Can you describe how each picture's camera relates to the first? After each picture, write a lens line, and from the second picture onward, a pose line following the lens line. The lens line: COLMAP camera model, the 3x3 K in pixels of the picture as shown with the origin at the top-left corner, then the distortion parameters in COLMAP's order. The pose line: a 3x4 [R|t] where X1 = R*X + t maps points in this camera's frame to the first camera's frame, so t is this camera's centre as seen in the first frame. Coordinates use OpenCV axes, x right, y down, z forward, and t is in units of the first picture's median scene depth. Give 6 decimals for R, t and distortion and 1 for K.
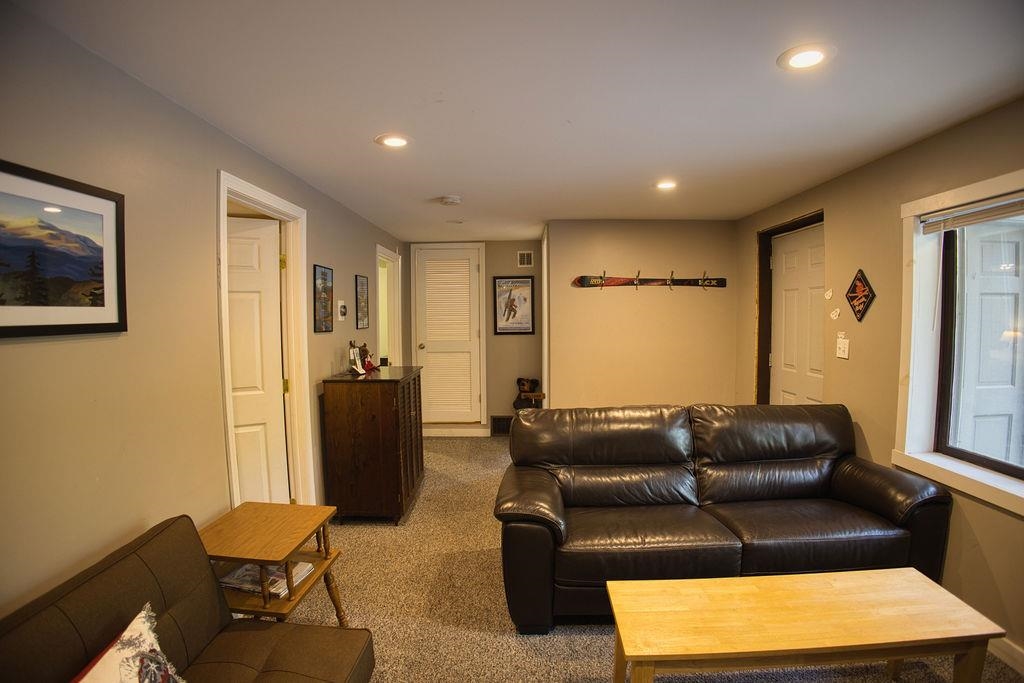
lens RADIAL K [[469.5, 0, 511.5], [0, 469.5, 338.7], [0, 0, 1]] dist [-0.001513, -0.000120]
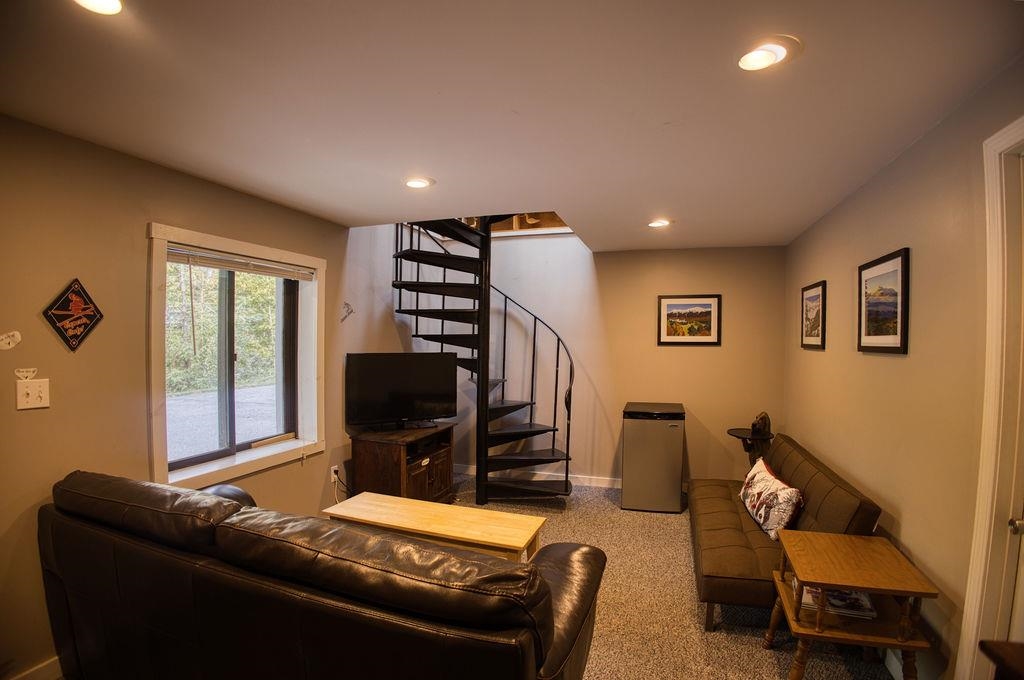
lens RADIAL K [[469.5, 0, 510.2], [0, 469.5, 342.0], [0, 0, 1]] dist [-0.001513, -0.000120]
pose [[-0.946794, -0.001237, 0.321839, -0.122082], [0.017032, 0.998399, 0.053940, -0.077816], [-0.321391, 0.056551, -0.945257, 1.473790]]
